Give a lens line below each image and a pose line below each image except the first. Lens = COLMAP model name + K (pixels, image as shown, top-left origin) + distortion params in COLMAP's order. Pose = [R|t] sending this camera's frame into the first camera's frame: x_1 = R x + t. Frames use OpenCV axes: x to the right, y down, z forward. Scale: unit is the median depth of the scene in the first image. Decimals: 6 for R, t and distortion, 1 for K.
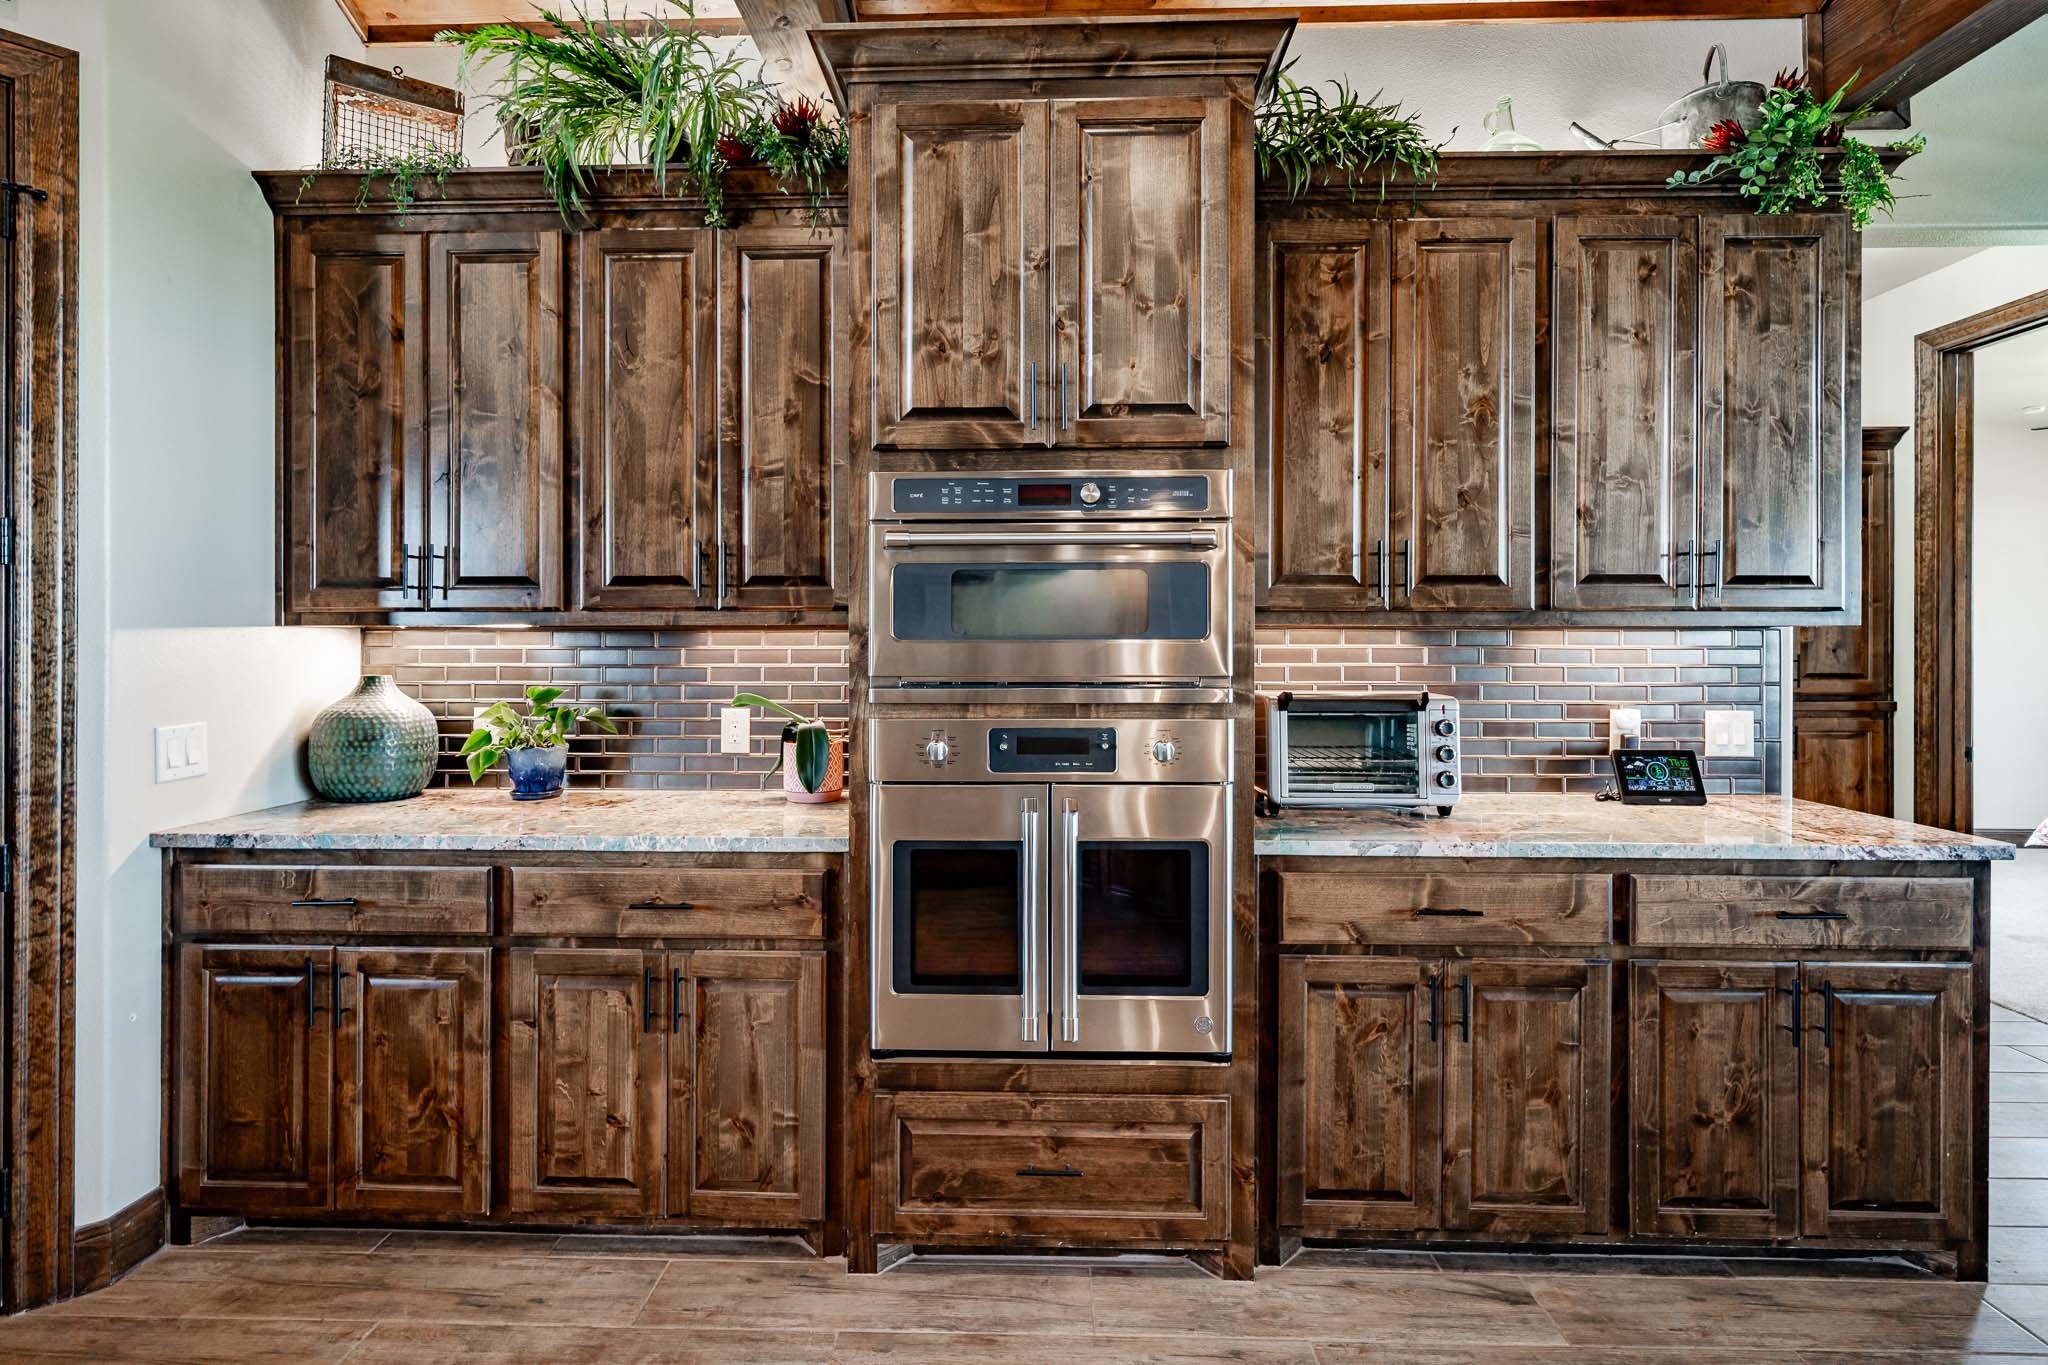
lens RADIAL K [[942.9, 0, 1019.1], [0, 942.9, 635.8], [0, 0, 1]] dist [0.000464, 0.000202]
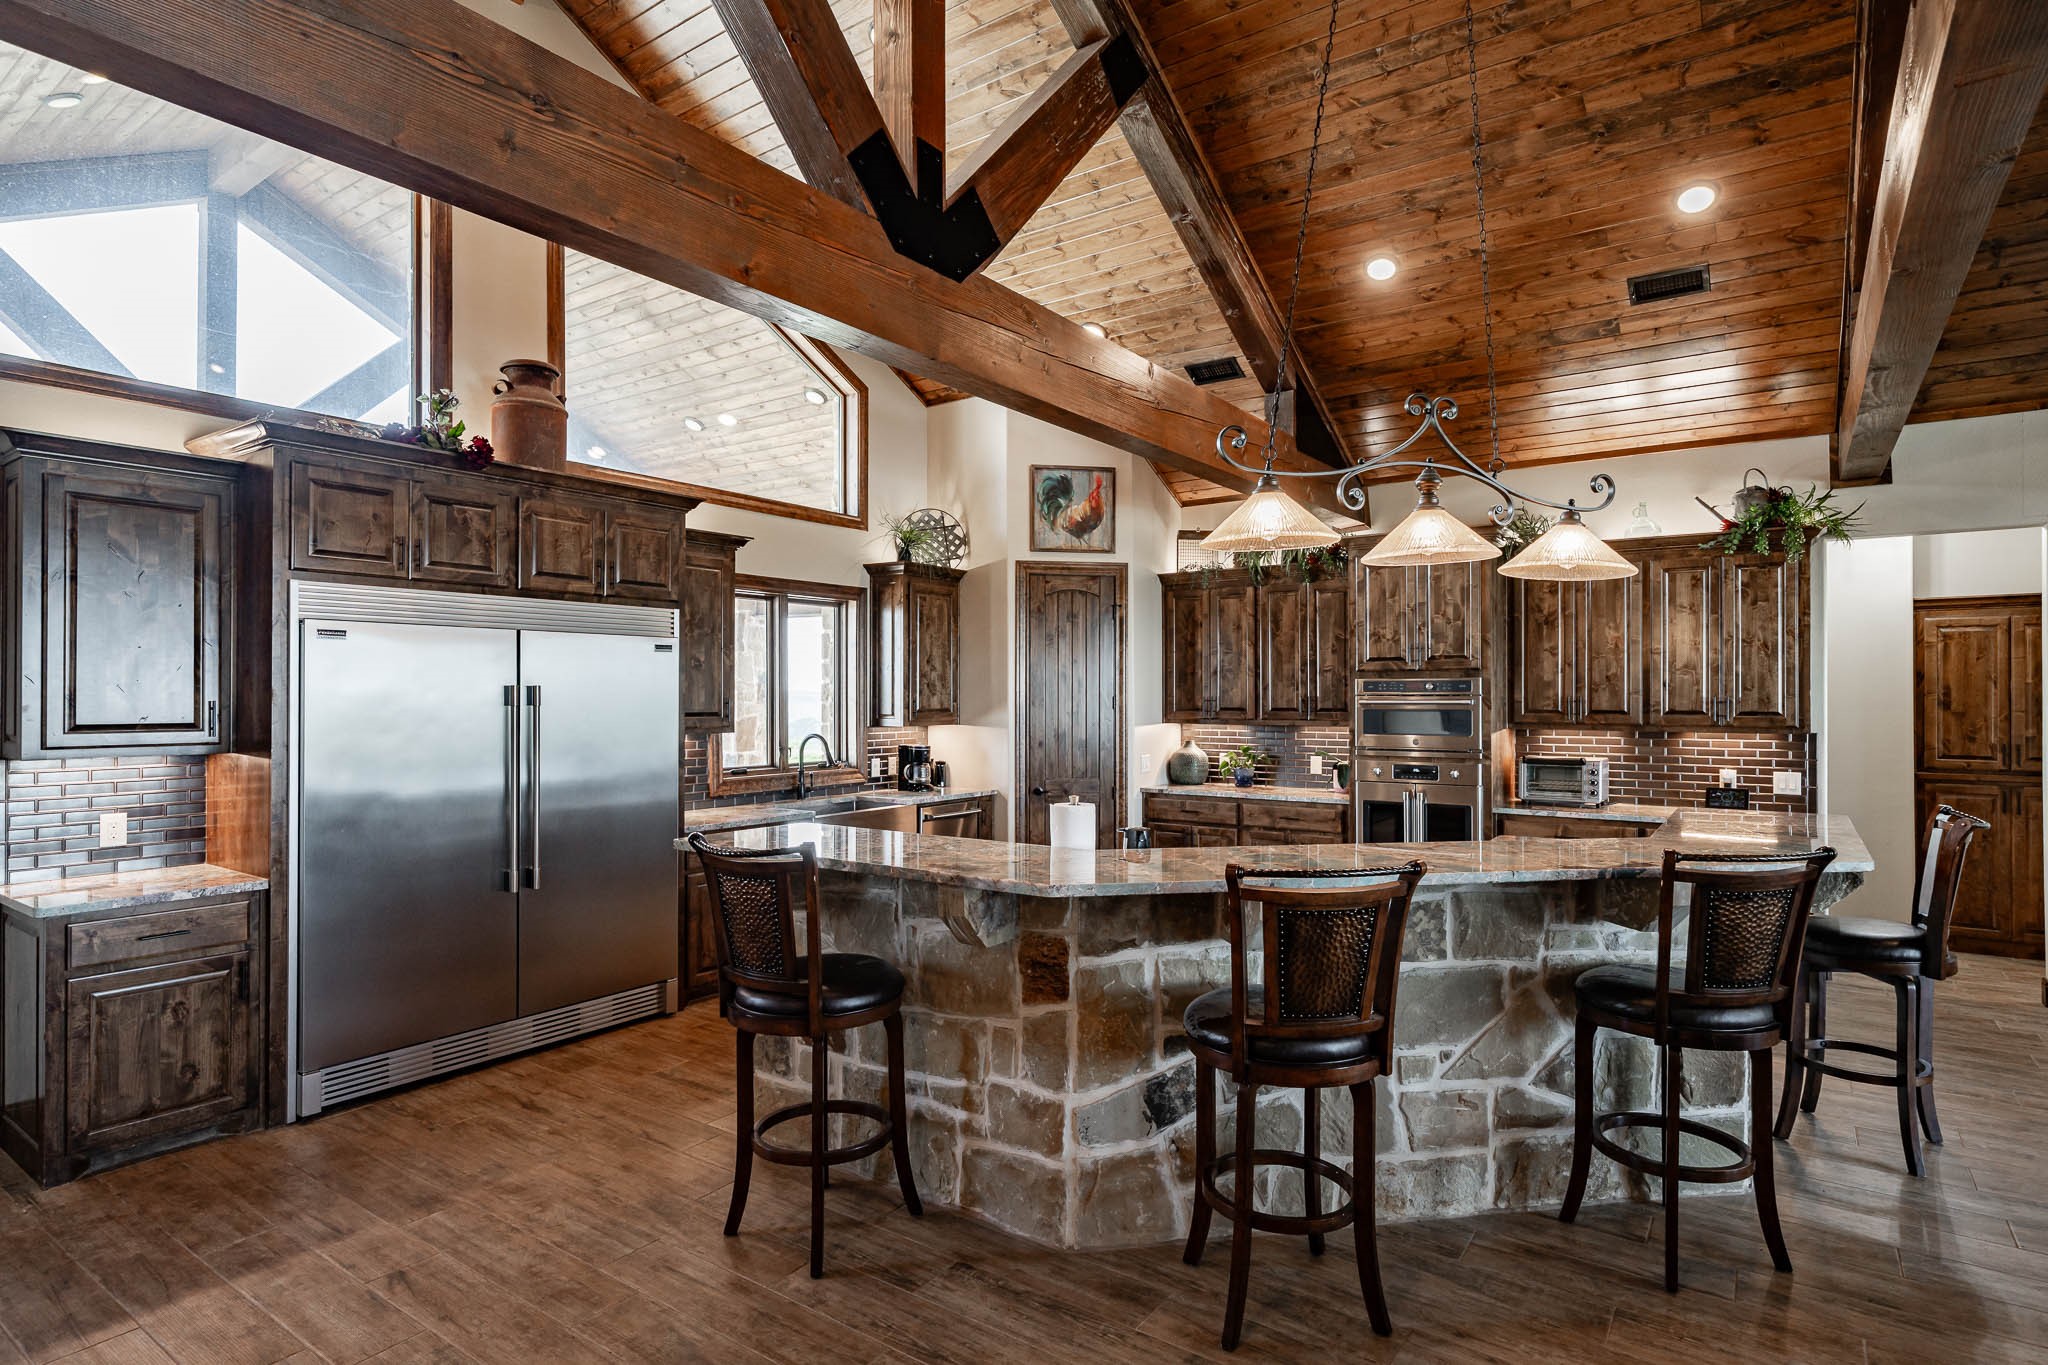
lens RADIAL K [[1087.4, 0, 1021.8], [0, 1087.4, 685.3], [0, 0, 1]] dist [-0.001747, -0.000443]
pose [[0.832477, -0.004151, -0.554044, 0.764804], [0.002959, 0.999991, -0.003045, -0.124945], [0.554052, 0.000895, 0.832481, -2.165813]]
